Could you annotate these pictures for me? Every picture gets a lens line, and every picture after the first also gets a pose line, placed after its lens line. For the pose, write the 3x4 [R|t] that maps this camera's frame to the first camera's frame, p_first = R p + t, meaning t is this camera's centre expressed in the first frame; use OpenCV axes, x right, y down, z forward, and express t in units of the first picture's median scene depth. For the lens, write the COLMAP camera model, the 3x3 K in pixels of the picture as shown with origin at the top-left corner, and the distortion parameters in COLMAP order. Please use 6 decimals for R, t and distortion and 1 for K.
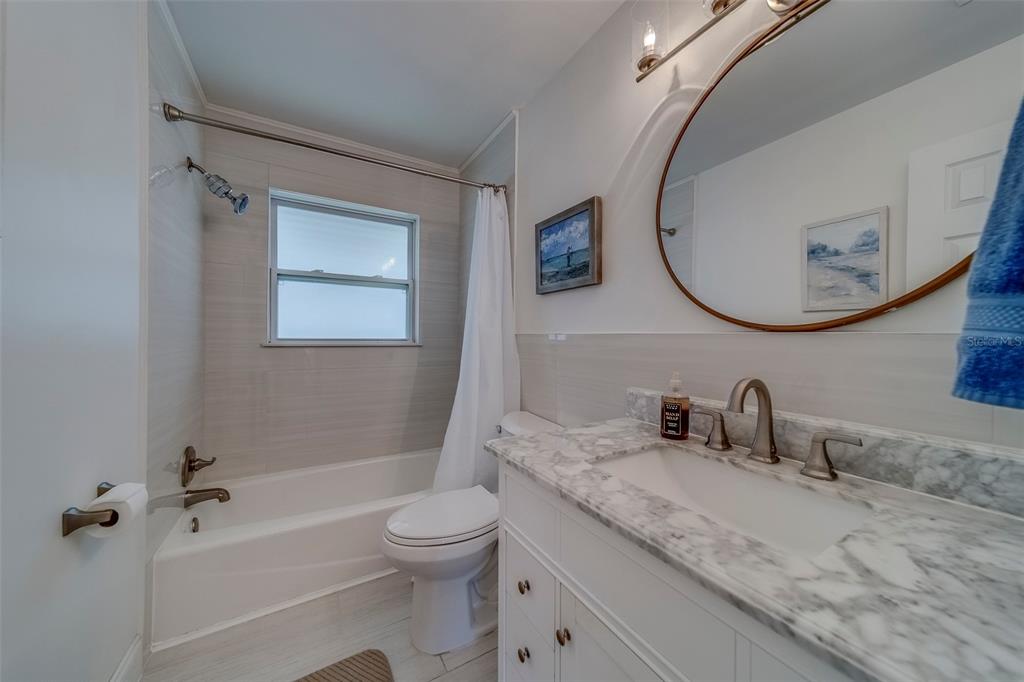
lens RADIAL K [[361.7, 0, 516.3], [0, 361.7, 331.5], [0, 0, 1]] dist [0.007897, -0.000078]
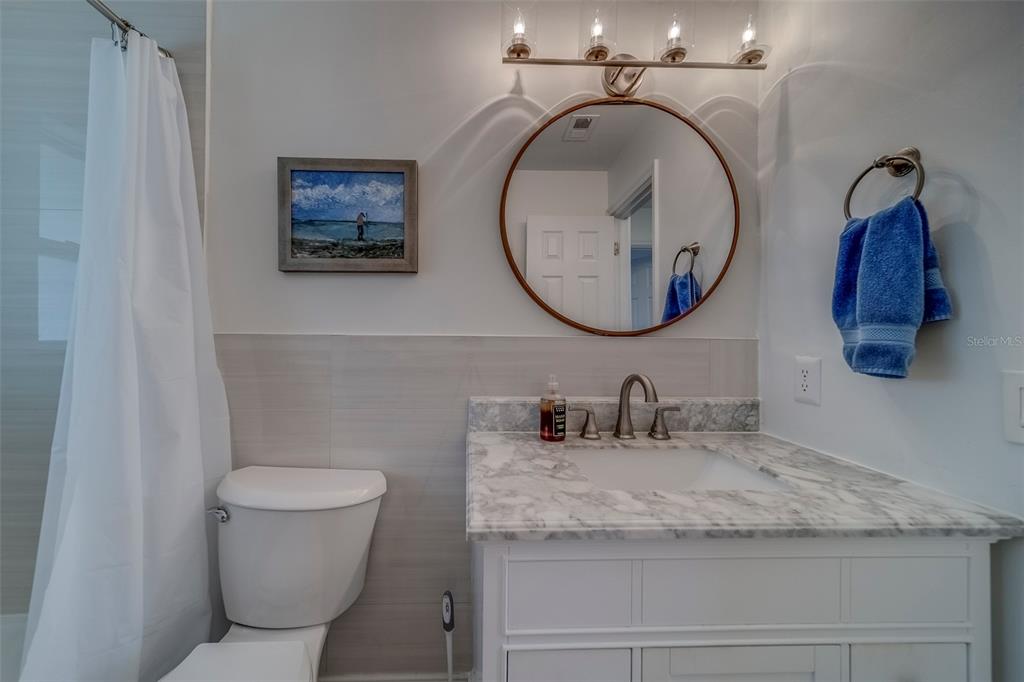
lens RADIAL K [[361.7, 0, 516.3], [0, 361.7, 331.5], [0, 0, 1]] dist [0.007897, -0.000078]
pose [[0.477767, 0.013939, 0.878376, -0.506201], [-0.015812, 0.999849, -0.007266, -0.001569], [-0.878344, -0.010418, 0.477915, 0.598482]]
